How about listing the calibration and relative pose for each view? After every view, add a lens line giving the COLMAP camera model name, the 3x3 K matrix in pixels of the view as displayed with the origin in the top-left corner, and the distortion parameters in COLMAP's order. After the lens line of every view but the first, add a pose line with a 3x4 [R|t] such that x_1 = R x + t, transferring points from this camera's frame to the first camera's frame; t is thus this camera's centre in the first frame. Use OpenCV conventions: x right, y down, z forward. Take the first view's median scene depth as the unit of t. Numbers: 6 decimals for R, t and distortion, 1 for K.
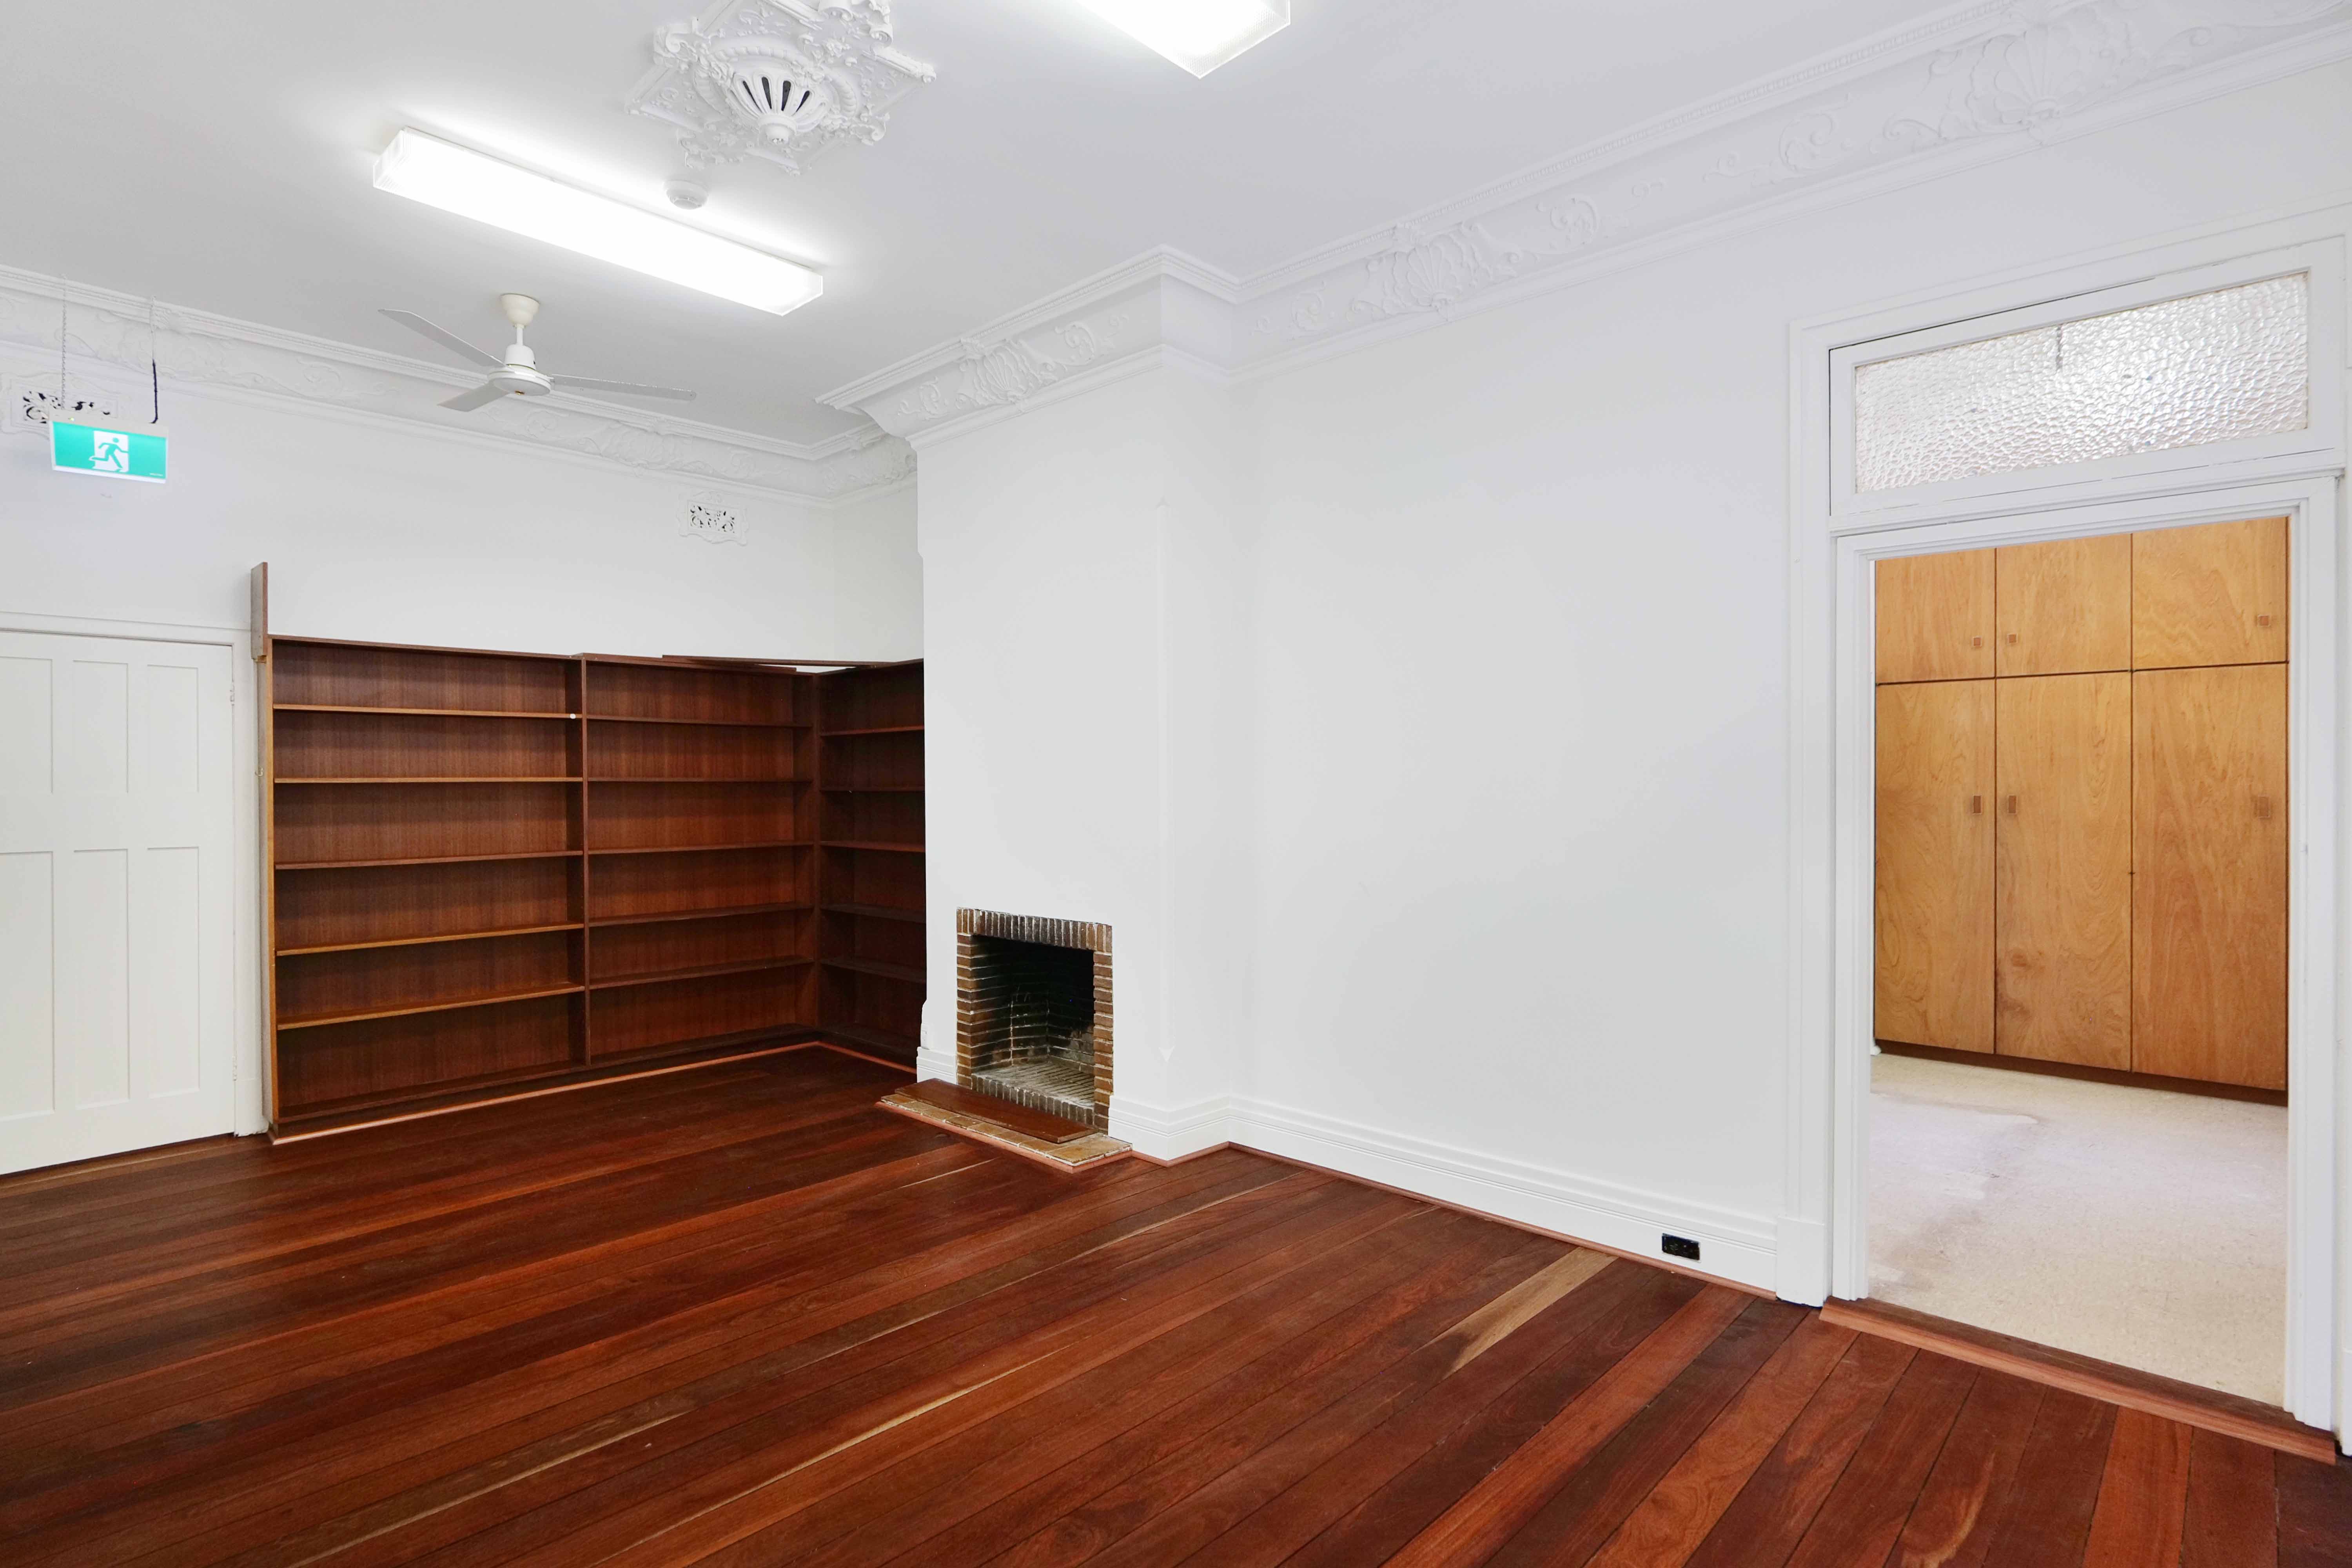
lens RADIAL K [[1172.0, 0, 1175.3], [0, 1172.0, 773.5], [0, 0, 1]] dist [0.015026, -0.000269]
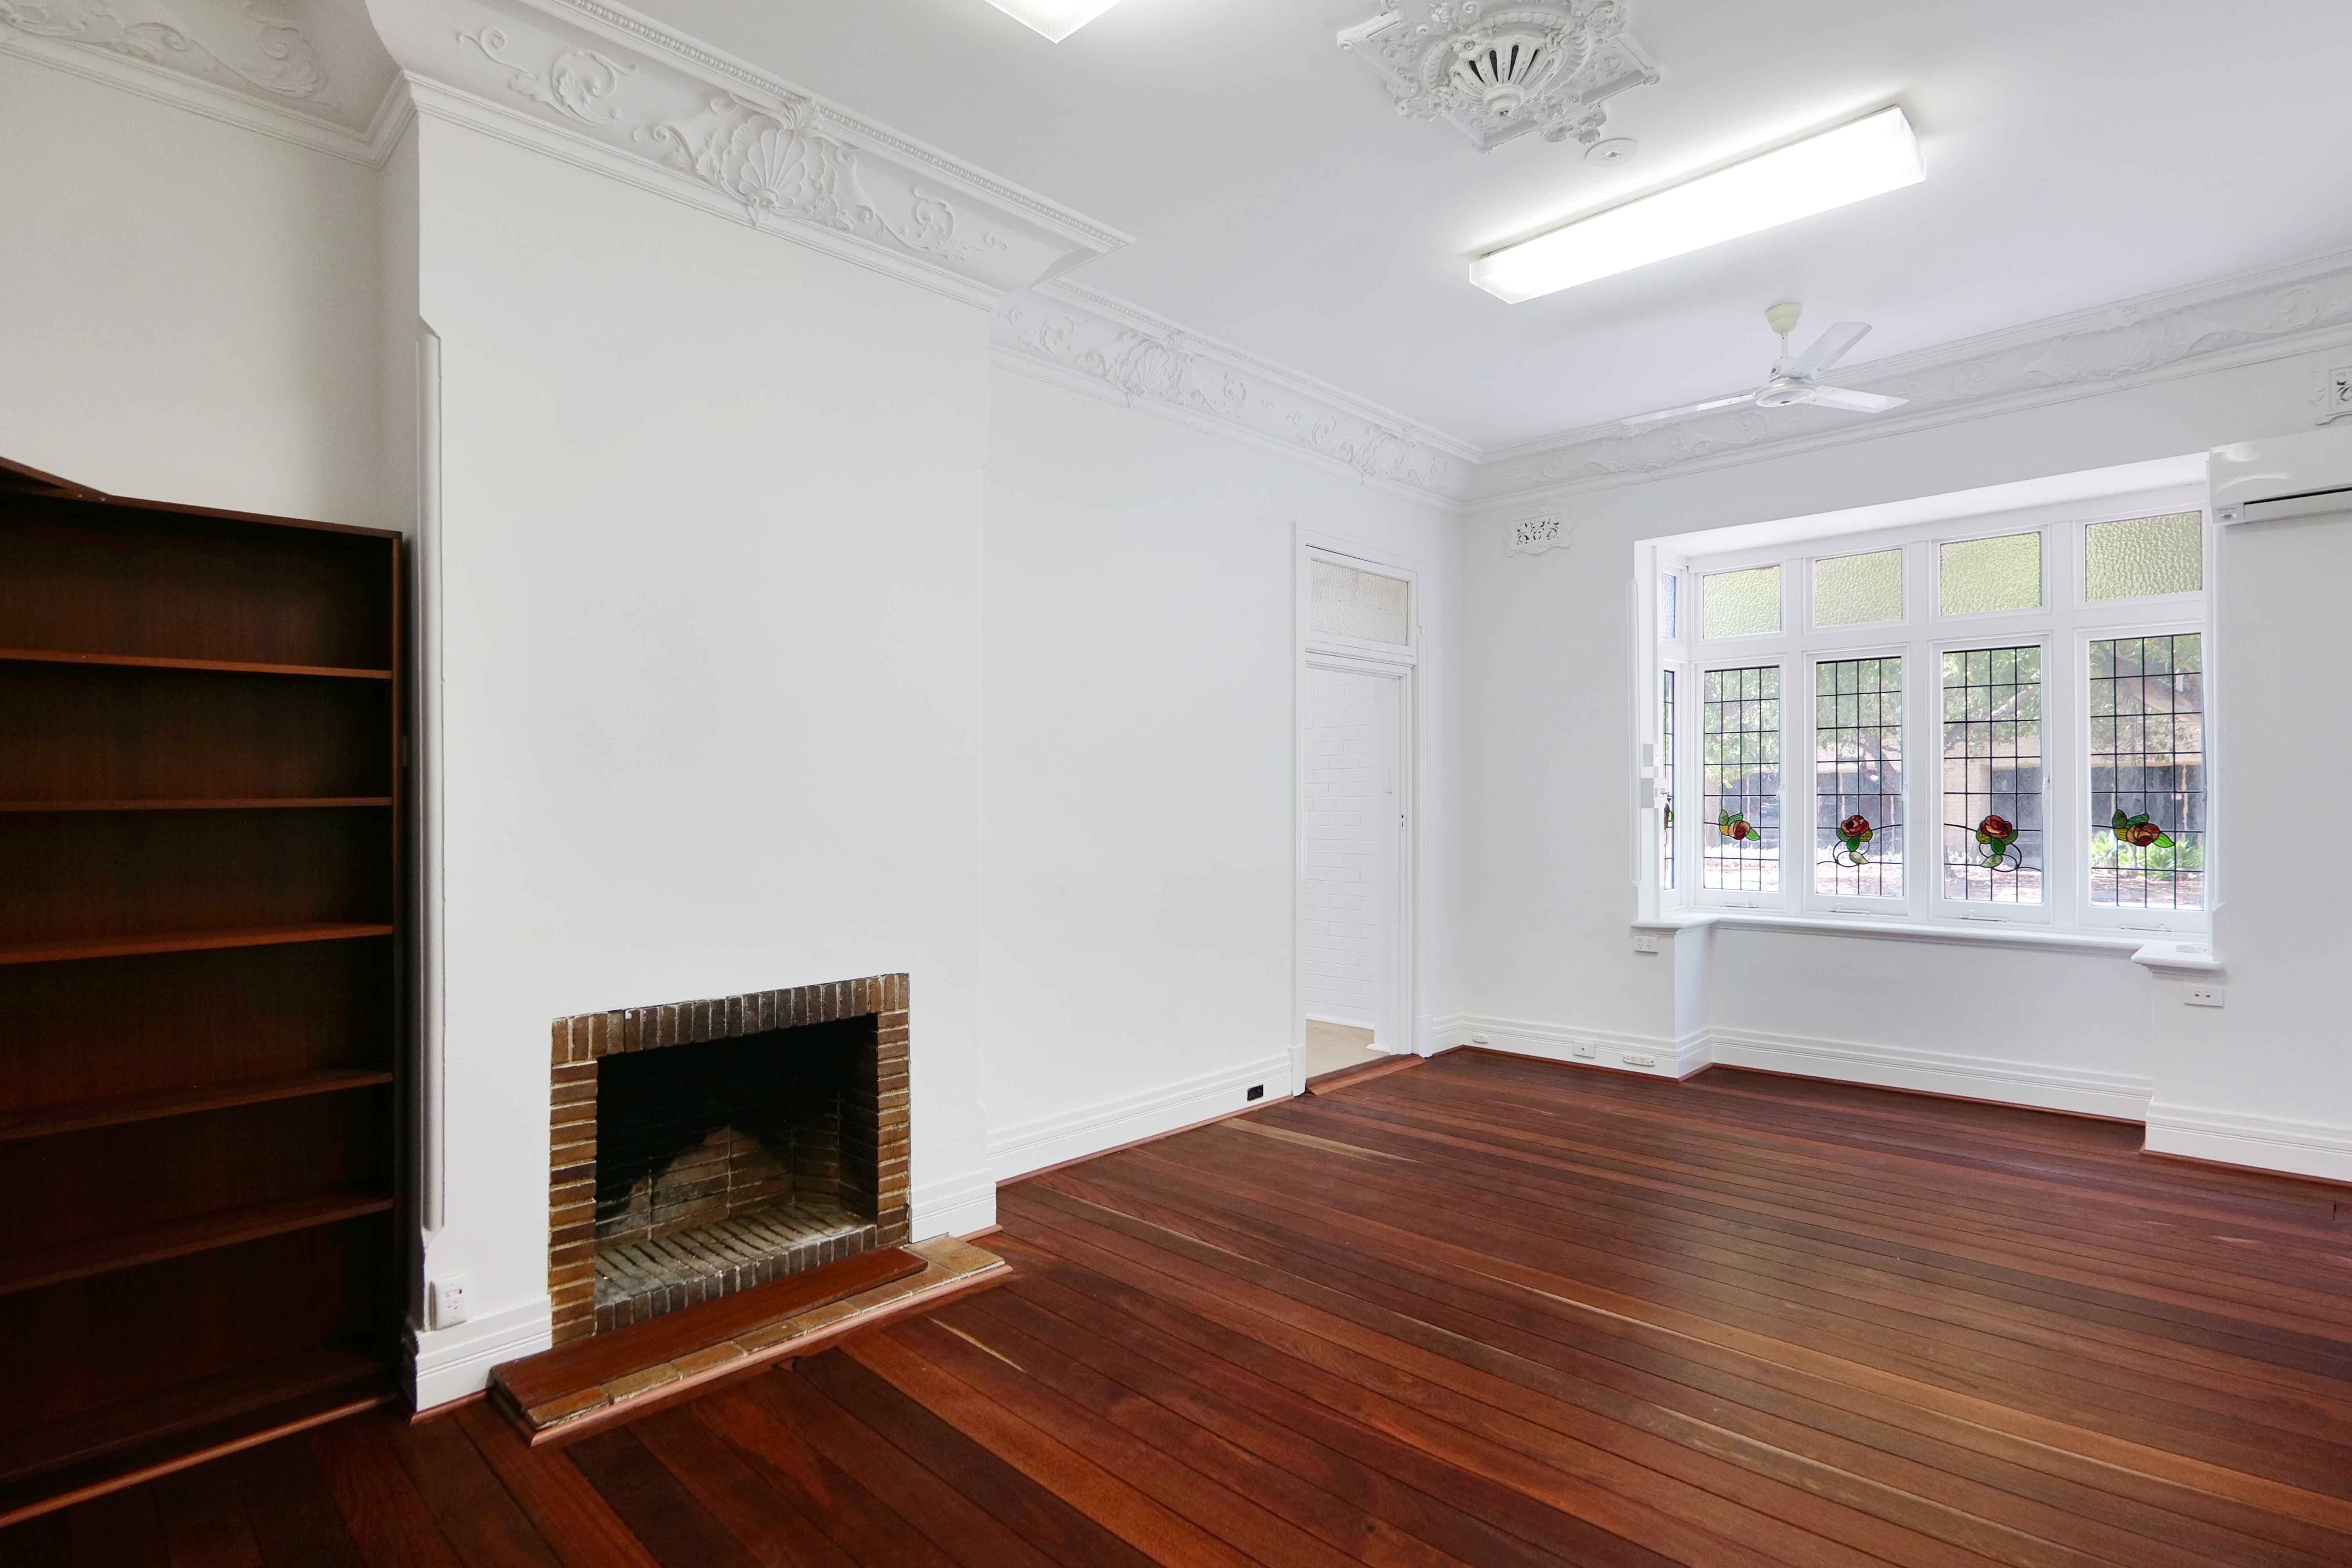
lens RADIAL K [[1167.8, 0, 1176.0], [0, 1167.8, 784.0], [0, 0, 1]] dist [0.000916, 0.000059]
pose [[0.013164, 0.015013, 0.999801, -0.829244], [-0.002473, 0.999885, -0.014982, 0.015357], [-0.999910, -0.002275, 0.013200, 0.811422]]
